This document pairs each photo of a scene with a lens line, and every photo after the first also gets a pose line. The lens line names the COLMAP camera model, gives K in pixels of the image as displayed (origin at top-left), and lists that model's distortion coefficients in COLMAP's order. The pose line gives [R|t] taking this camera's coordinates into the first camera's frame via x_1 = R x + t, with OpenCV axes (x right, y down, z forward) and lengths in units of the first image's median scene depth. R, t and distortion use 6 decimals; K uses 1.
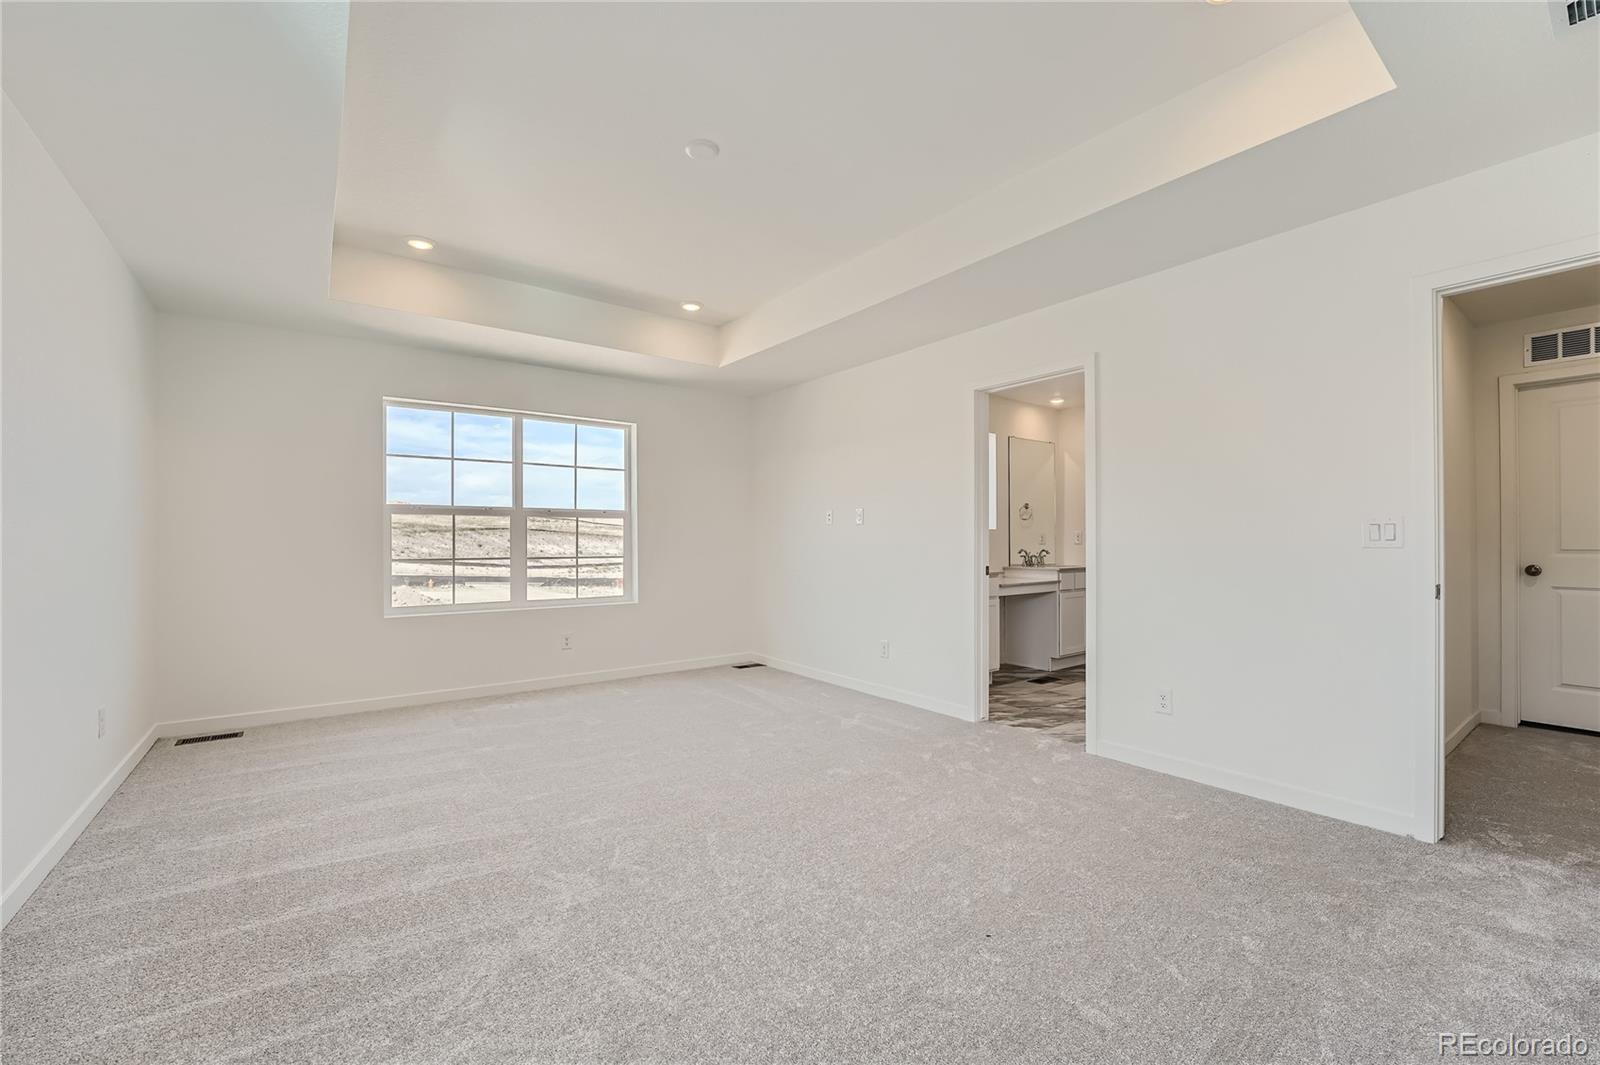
lens RADIAL K [[645.2, 0, 800.0], [0, 645.2, 532.5], [0, 0, 1]] dist [-0.002183, 0.000000]
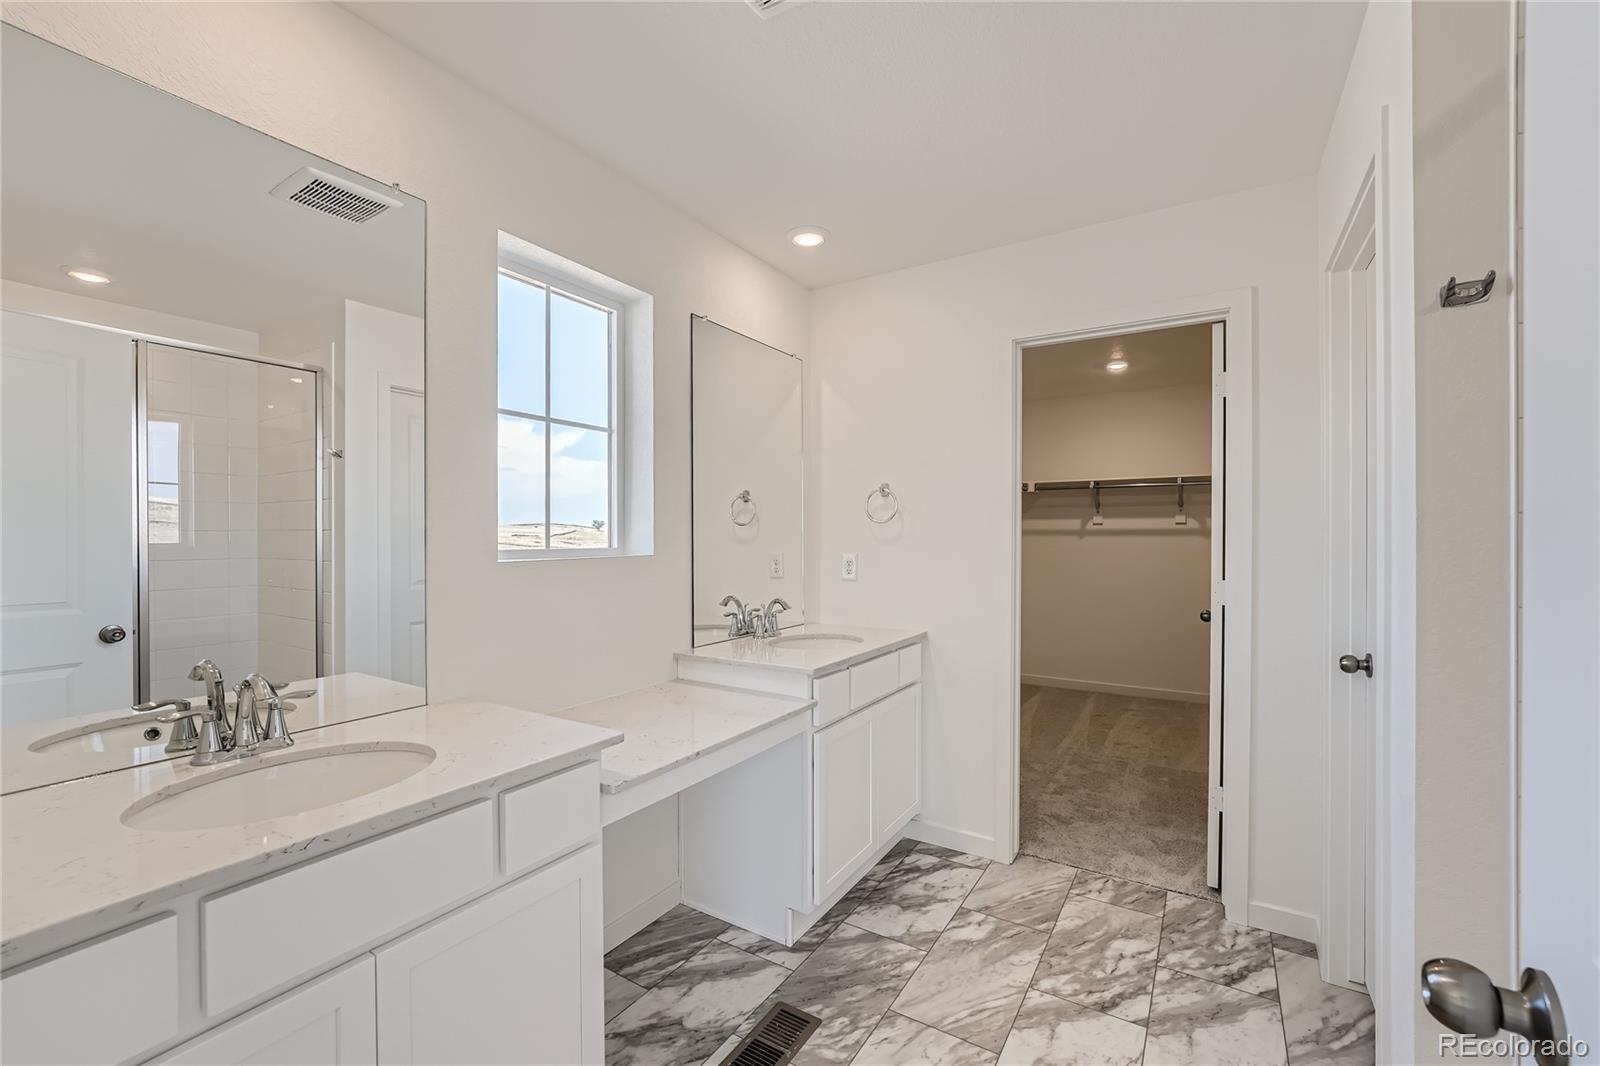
lens RADIAL K [[645.2, 0, 800.0], [0, 645.2, 533.0], [0, 0, 1]] dist [-0.002183, 0.000000]
pose [[0.928999, 0.001358, 0.370079, 0.233622], [-0.004133, 0.999969, 0.006704, -0.019478], [-0.370058, -0.007757, 0.928976, 0.597622]]
